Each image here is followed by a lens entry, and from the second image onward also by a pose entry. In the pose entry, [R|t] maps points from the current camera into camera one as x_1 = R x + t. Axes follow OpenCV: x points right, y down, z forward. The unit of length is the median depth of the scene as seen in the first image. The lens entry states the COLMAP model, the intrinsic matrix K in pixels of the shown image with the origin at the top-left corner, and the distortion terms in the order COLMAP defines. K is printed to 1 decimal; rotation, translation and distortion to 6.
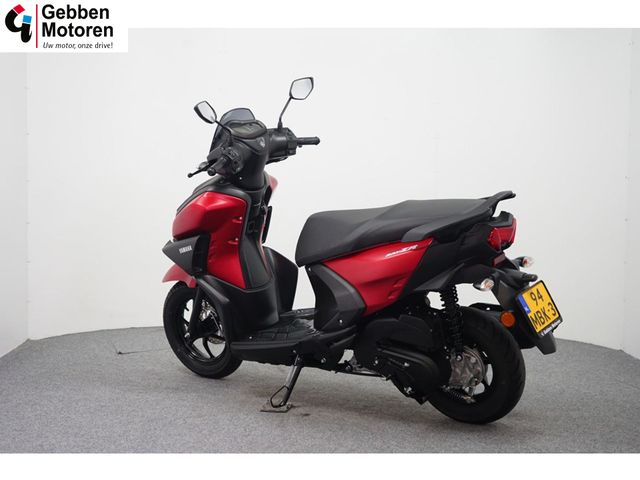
lens RADIAL K [[1044.5, 0, 320.0], [0, 1044.5, 240.0], [0, 0, 1]] dist [-0.003749, -0.006328]
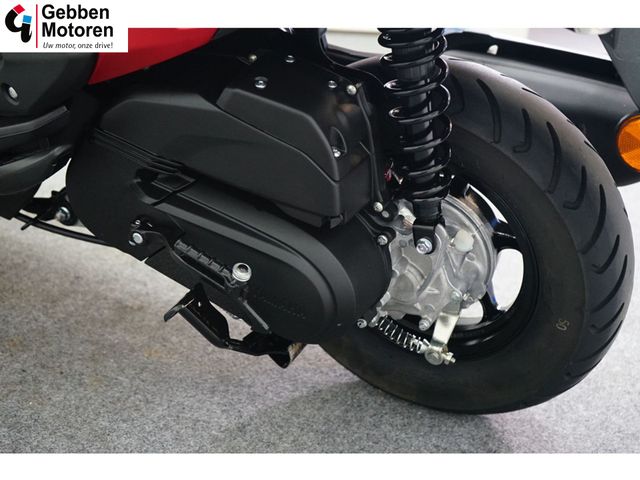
lens RADIAL K [[1100.7, 0, 320.0], [0, 1100.7, 240.0], [0, 0, 1]] dist [0.011519, 0.016584]
pose [[0.987462, 0.009900, 0.157544, 0.056182], [-0.060290, 0.946023, 0.318443, 0.016914], [-0.145888, -0.323948, 0.934759, 0.710655]]
